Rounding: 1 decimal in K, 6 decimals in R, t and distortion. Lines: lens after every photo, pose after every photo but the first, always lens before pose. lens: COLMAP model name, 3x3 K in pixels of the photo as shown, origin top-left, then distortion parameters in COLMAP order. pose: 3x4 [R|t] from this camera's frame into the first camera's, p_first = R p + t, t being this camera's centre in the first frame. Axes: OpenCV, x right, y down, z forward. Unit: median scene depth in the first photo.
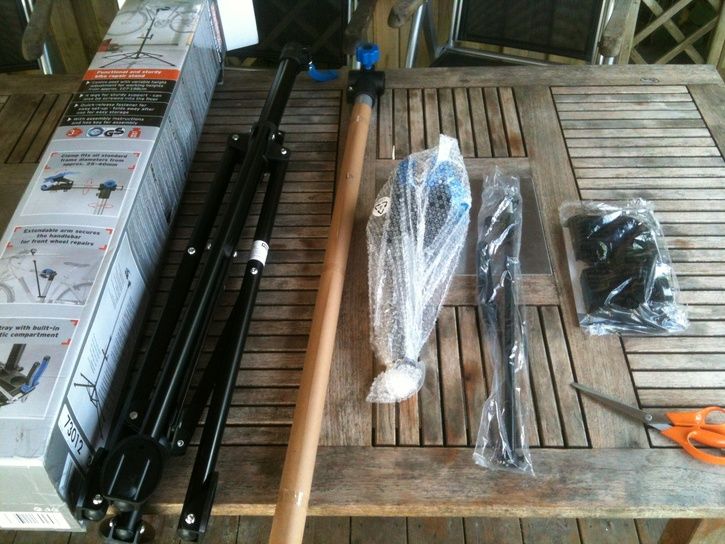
lens RADIAL K [[783.4, 0, 376.5], [0, 783.4, 256.0], [0, 0, 1]] dist [0.140827, -0.383320]
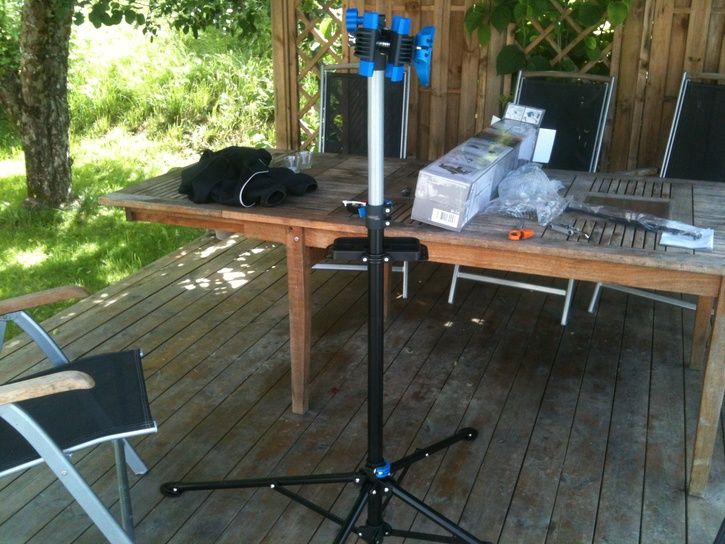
lens RADIAL K [[783.3, 0, 364.7], [0, 783.3, 256.5], [0, 0, 1]] dist [0.125590, -0.470889]
pose [[0.936920, 0.143133, -0.318895, 0.137921], [-0.255757, 0.902587, -0.346302, 0.929002], [0.238263, 0.406017, 0.882259, -0.886718]]
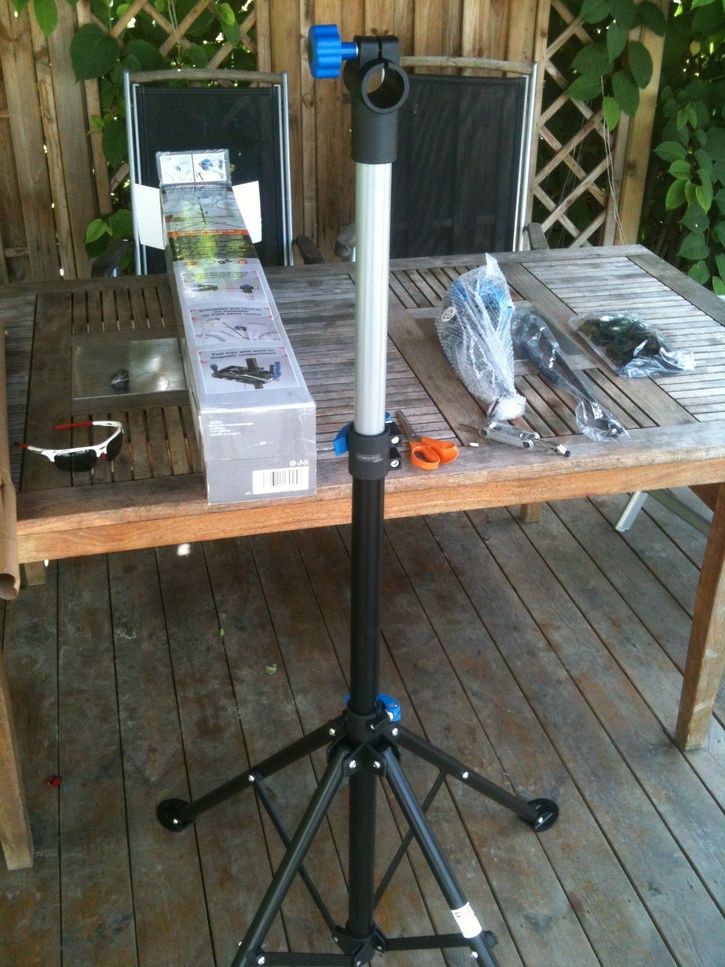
lens RADIAL K [[1044.8, 0, 366.4], [0, 1044.8, 474.3], [0, 0, 1]] dist [0.140827, -0.383320]
pose [[0.967887, -0.084148, 0.236885, -0.487253], [0.133790, 0.970202, -0.202009, 0.460618], [-0.212828, 0.227214, 0.950304, -0.453567]]
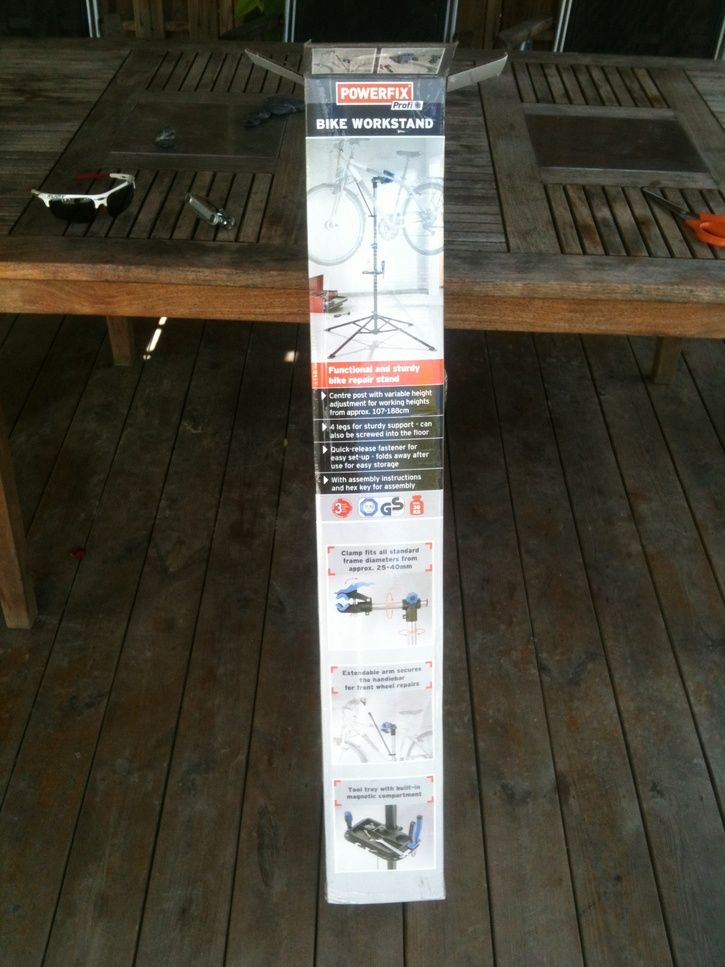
lens RADIAL K [[1044.8, 0, 366.4], [0, 1044.8, 474.3], [0, 0, 1]] dist [0.140827, -0.383320]
pose [[0.998275, 0.053112, 0.025037, -0.224389], [-0.051058, 0.995757, -0.076559, 0.504360], [-0.028997, 0.075148, 0.996751, -0.333088]]
